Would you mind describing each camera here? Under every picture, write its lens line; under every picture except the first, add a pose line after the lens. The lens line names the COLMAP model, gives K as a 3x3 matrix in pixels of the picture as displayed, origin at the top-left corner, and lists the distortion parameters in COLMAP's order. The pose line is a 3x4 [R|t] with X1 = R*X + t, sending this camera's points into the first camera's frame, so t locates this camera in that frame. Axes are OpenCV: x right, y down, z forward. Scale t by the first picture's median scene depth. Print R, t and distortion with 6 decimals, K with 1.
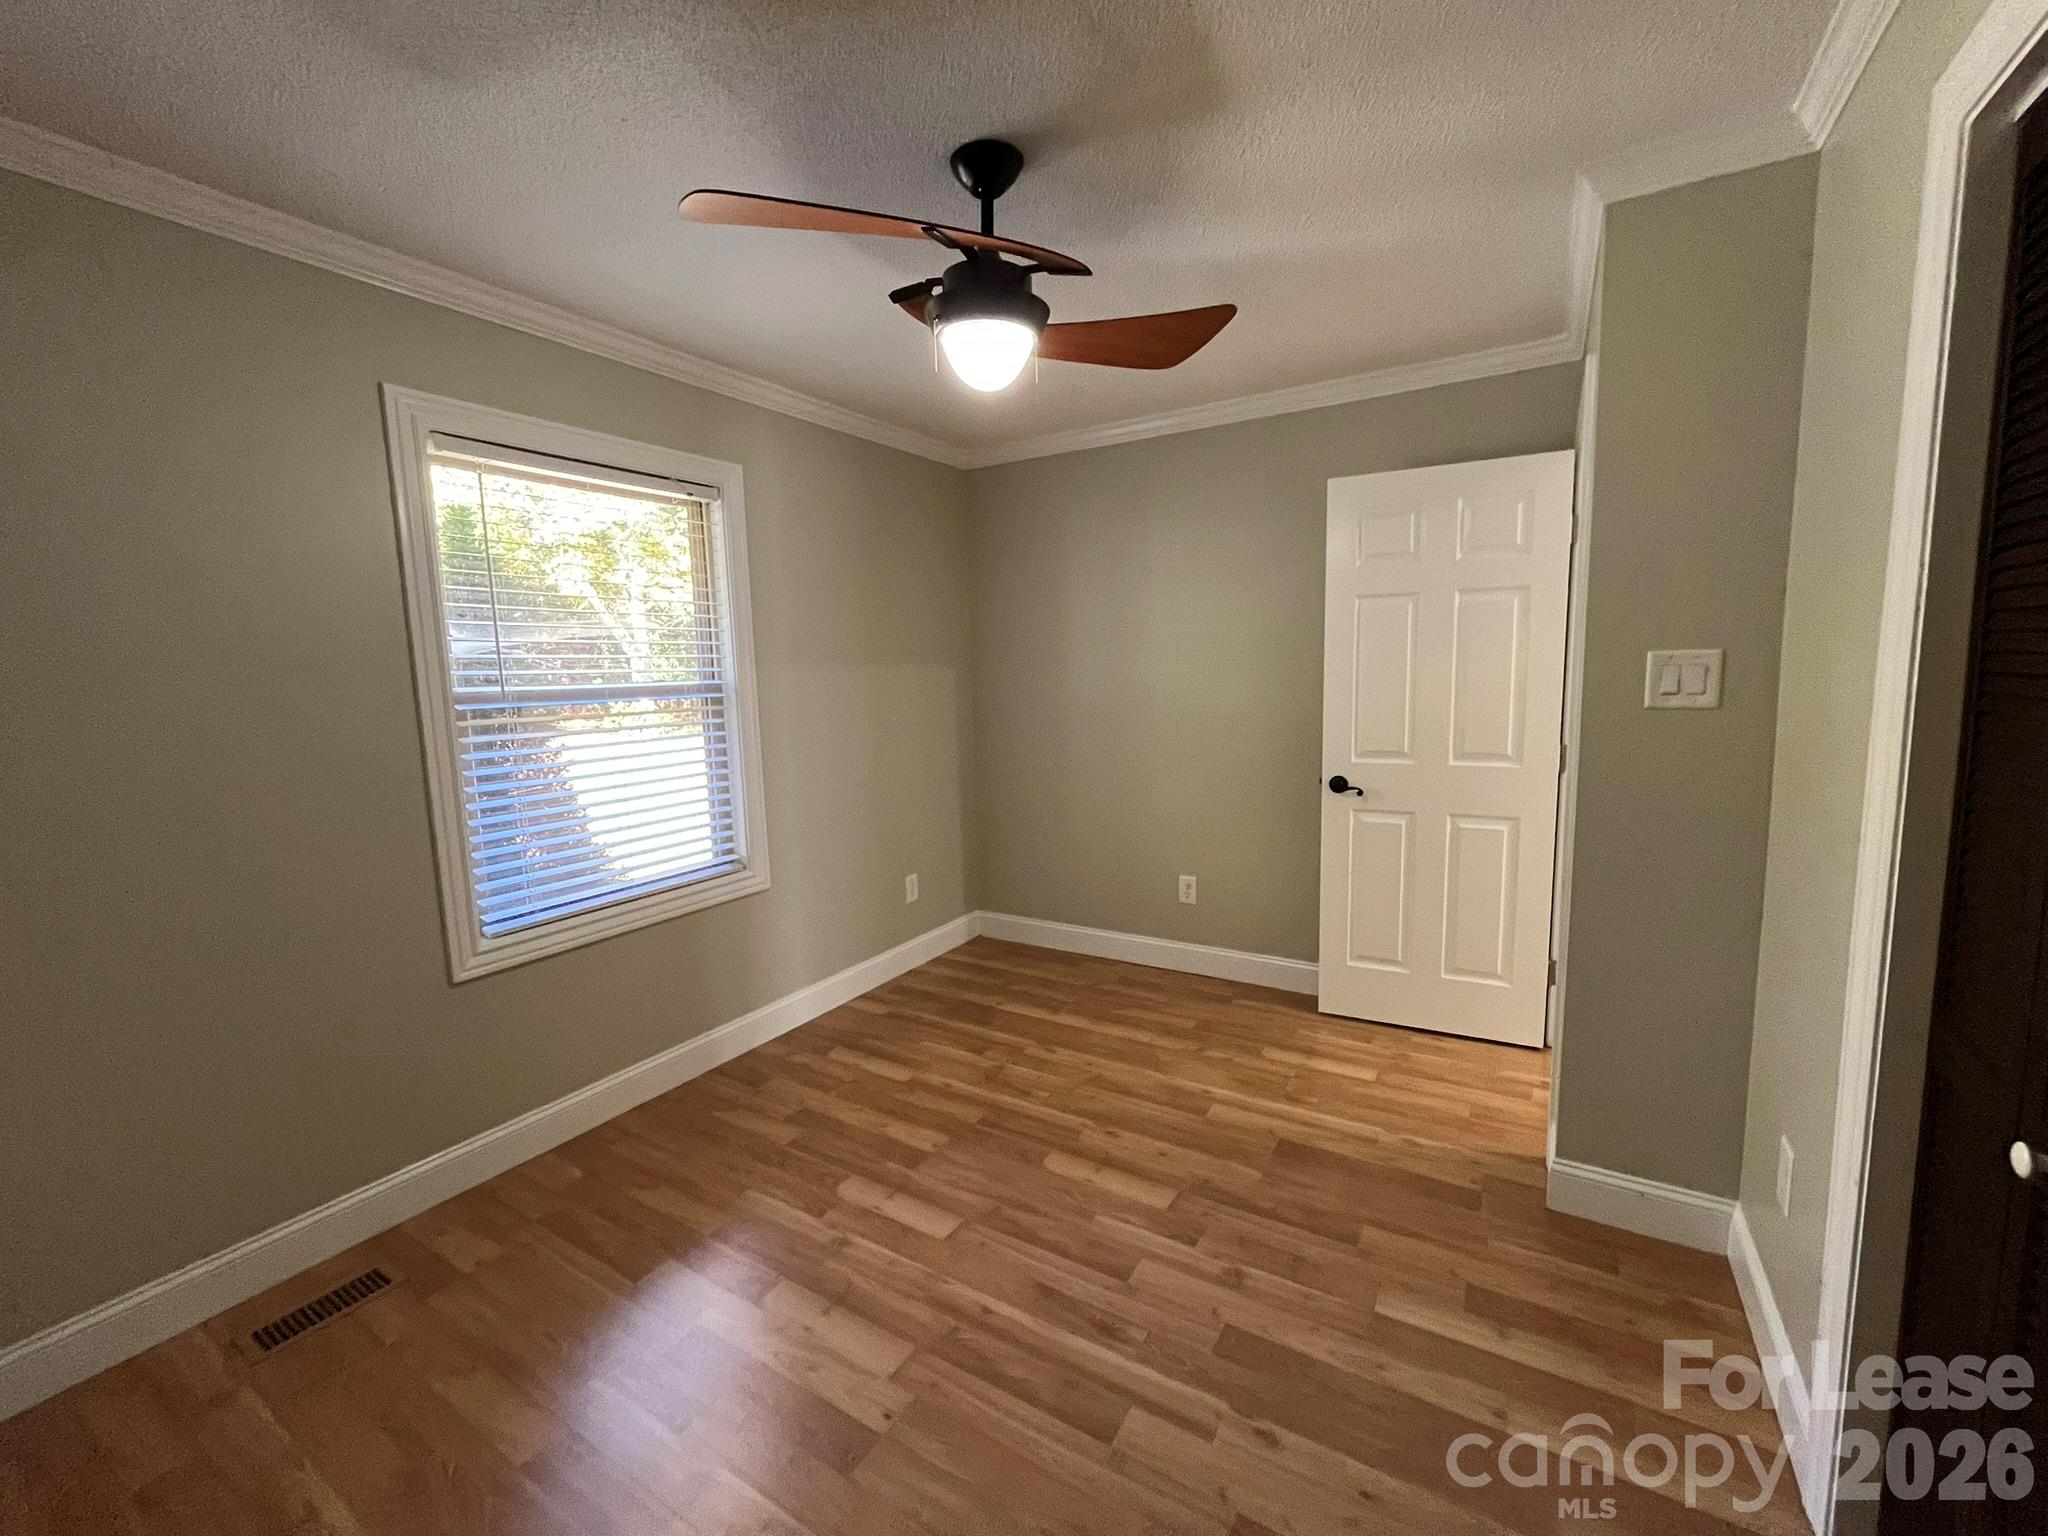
lens RADIAL K [[829.1, 0, 1020.0], [0, 829.1, 762.9], [0, 0, 1]] dist [-0.003727, 0.000221]
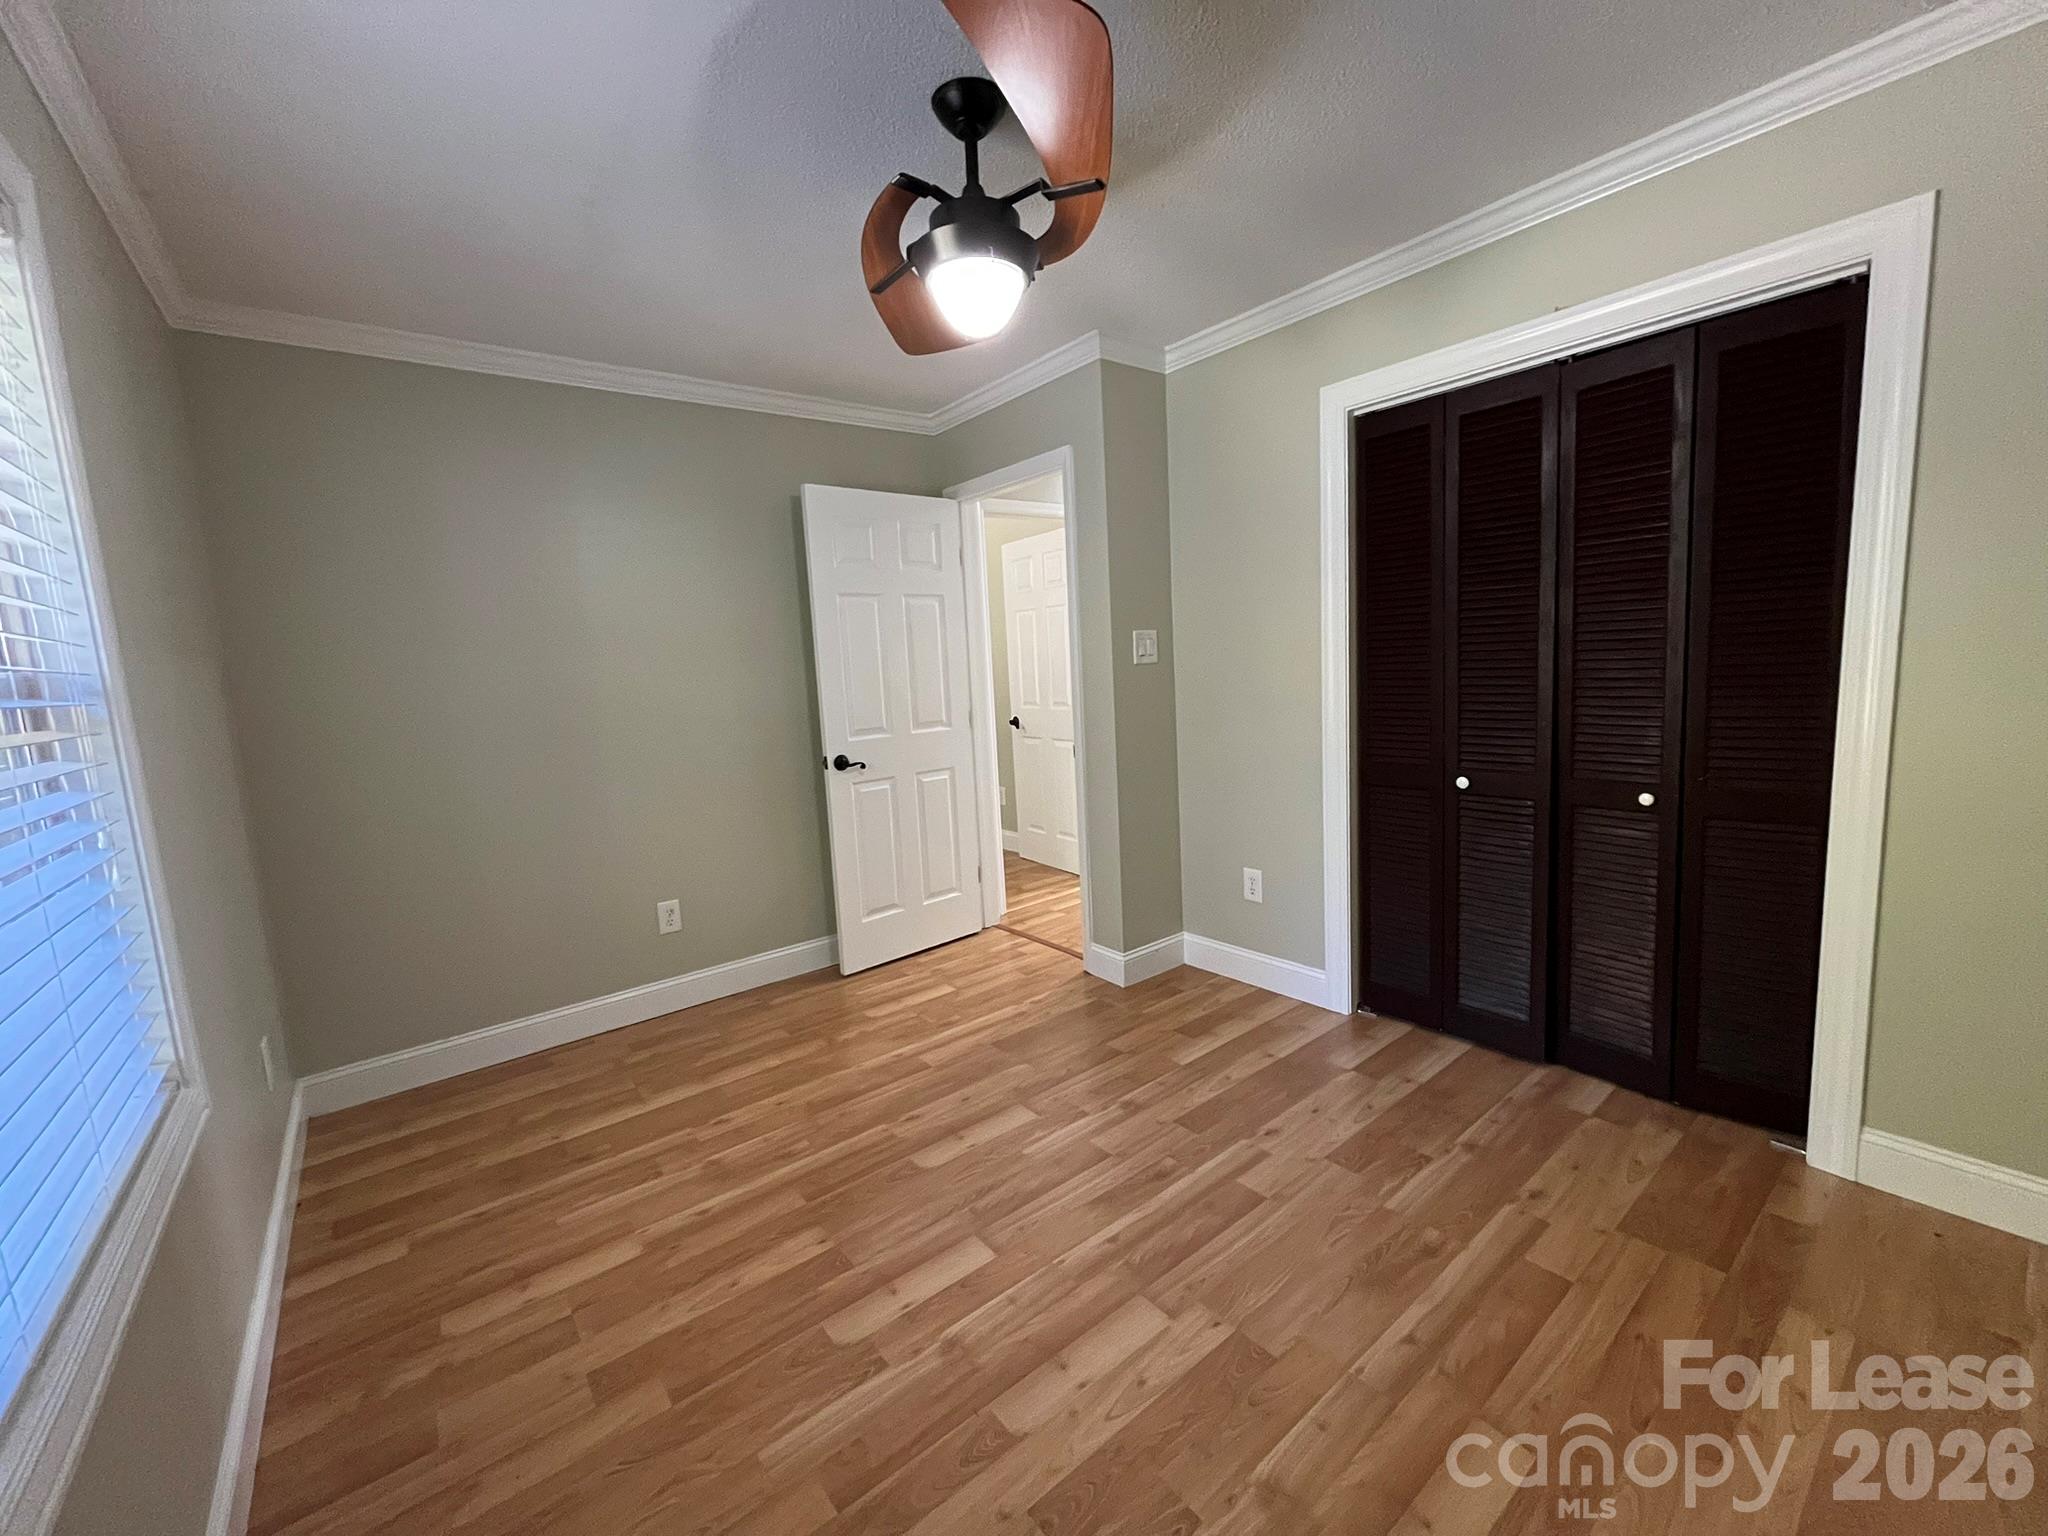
lens RADIAL K [[829.1, 0, 1025.0], [0, 829.1, 765.4], [0, 0, 1]] dist [-0.003727, 0.000221]
pose [[0.336808, -0.112083, 0.934878, -0.719428], [0.154264, 0.986042, 0.062640, -0.002682], [-0.928850, 0.123120, 0.349398, 0.491015]]
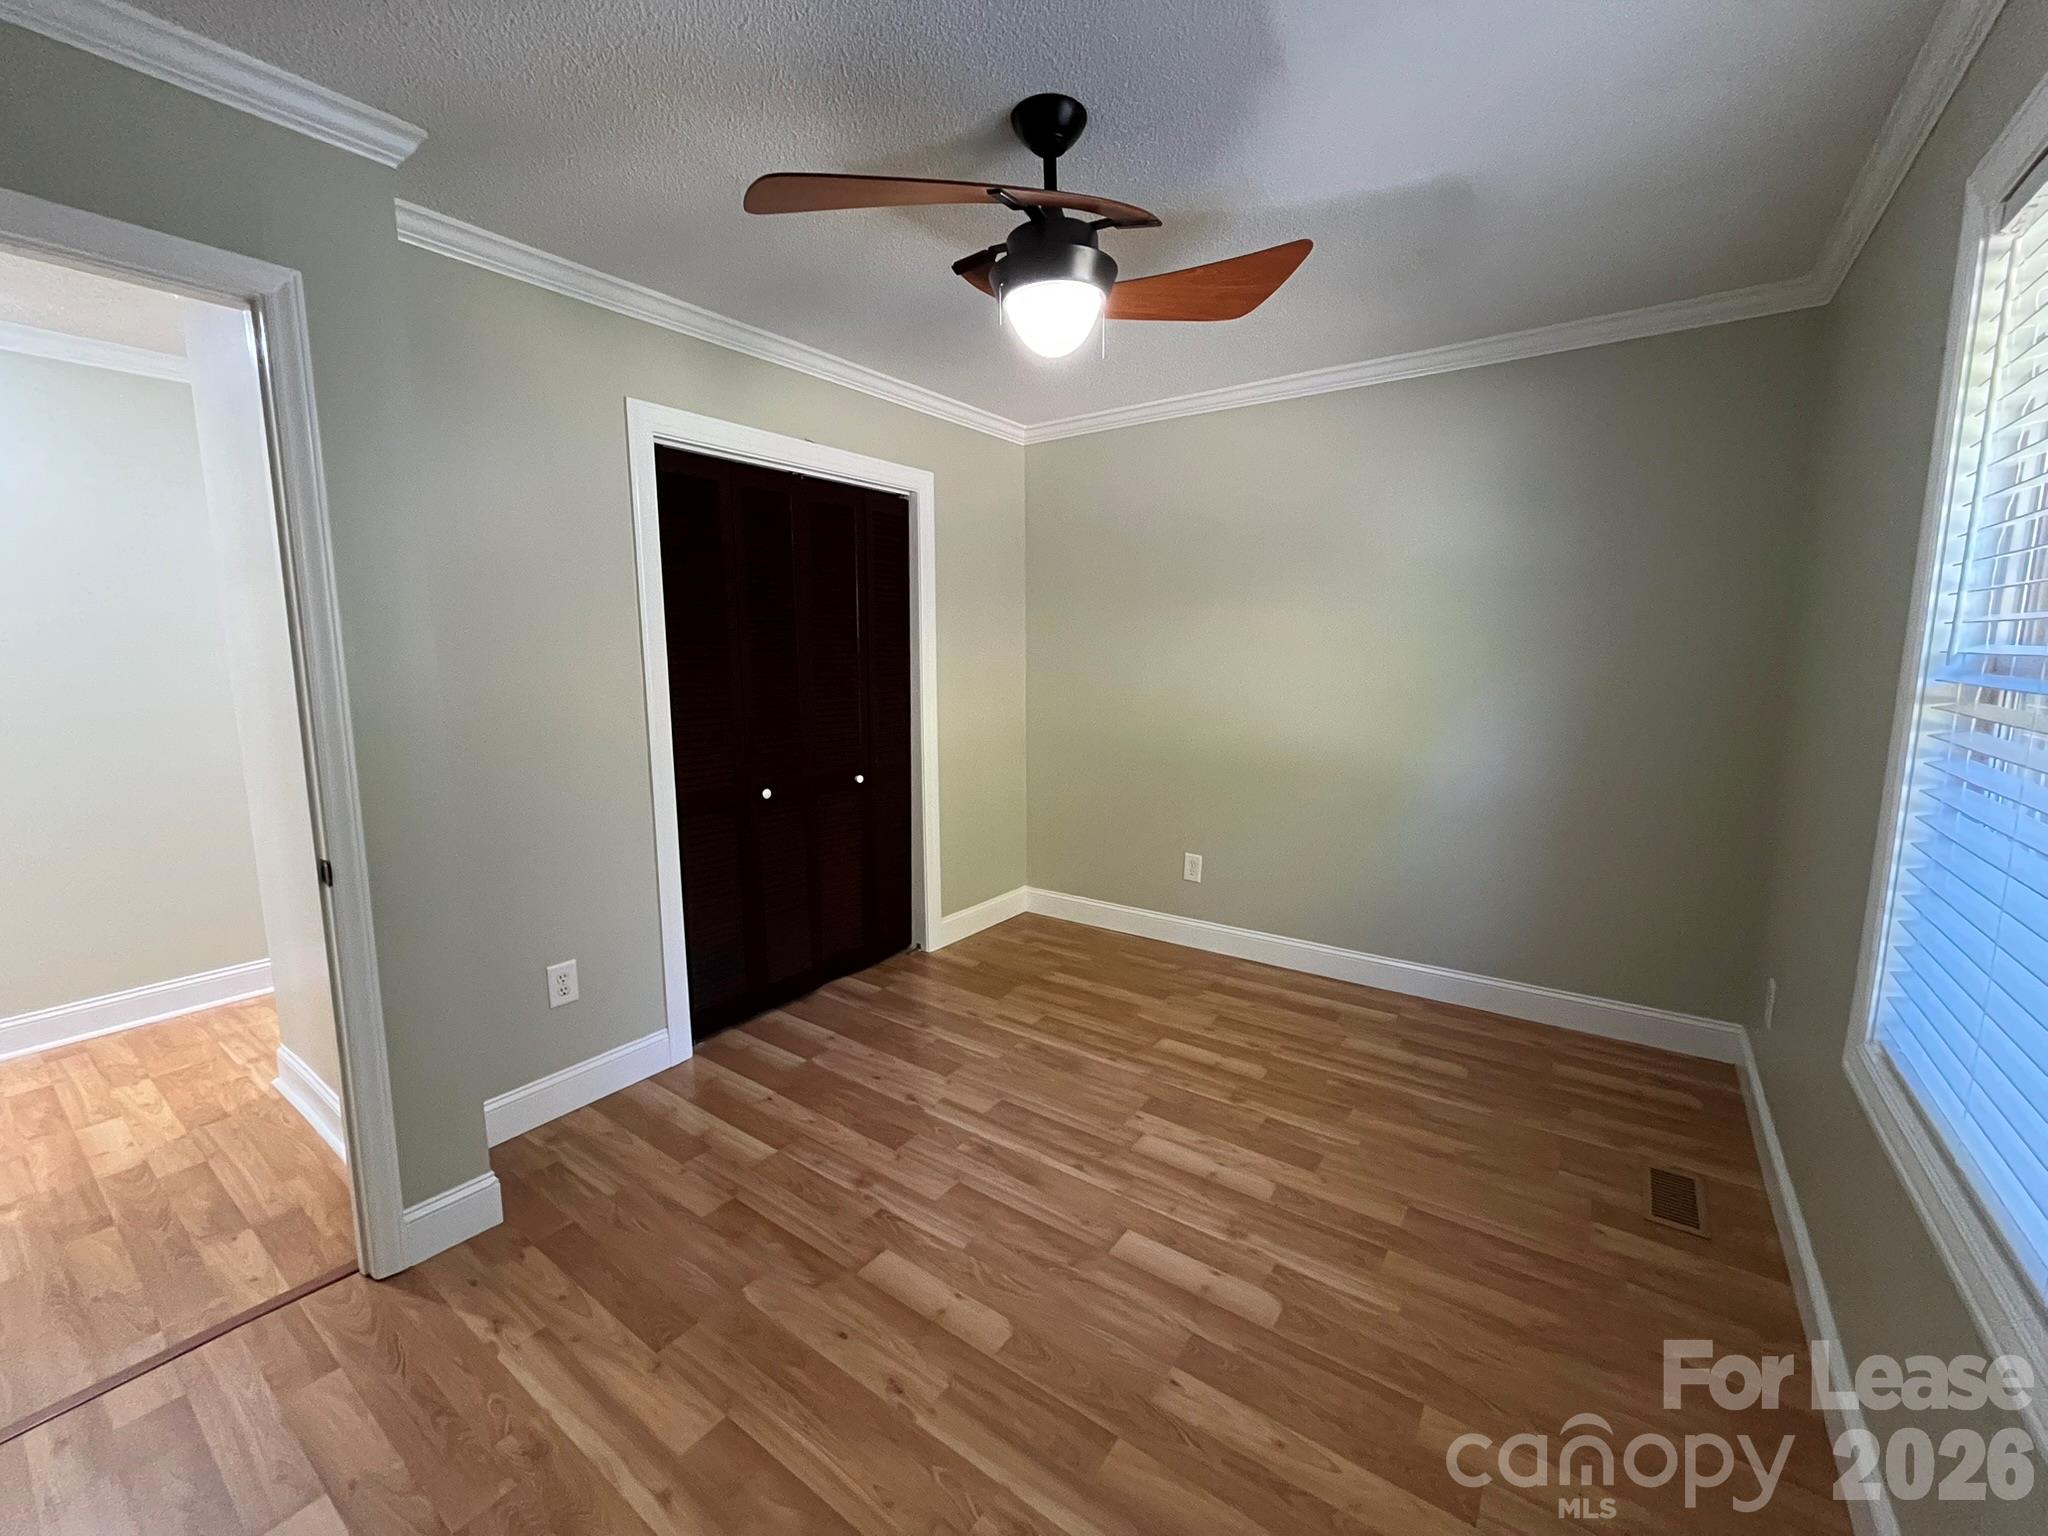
lens RADIAL K [[829.1, 0, 1023.9], [0, 829.1, 761.1], [0, 0, 1]] dist [-0.003727, 0.000221]
pose [[-0.997306, 0.024834, 0.069017, -0.042852], [0.041176, 0.968241, 0.246604, -0.167151], [-0.060701, 0.248782, -0.966656, 1.503644]]
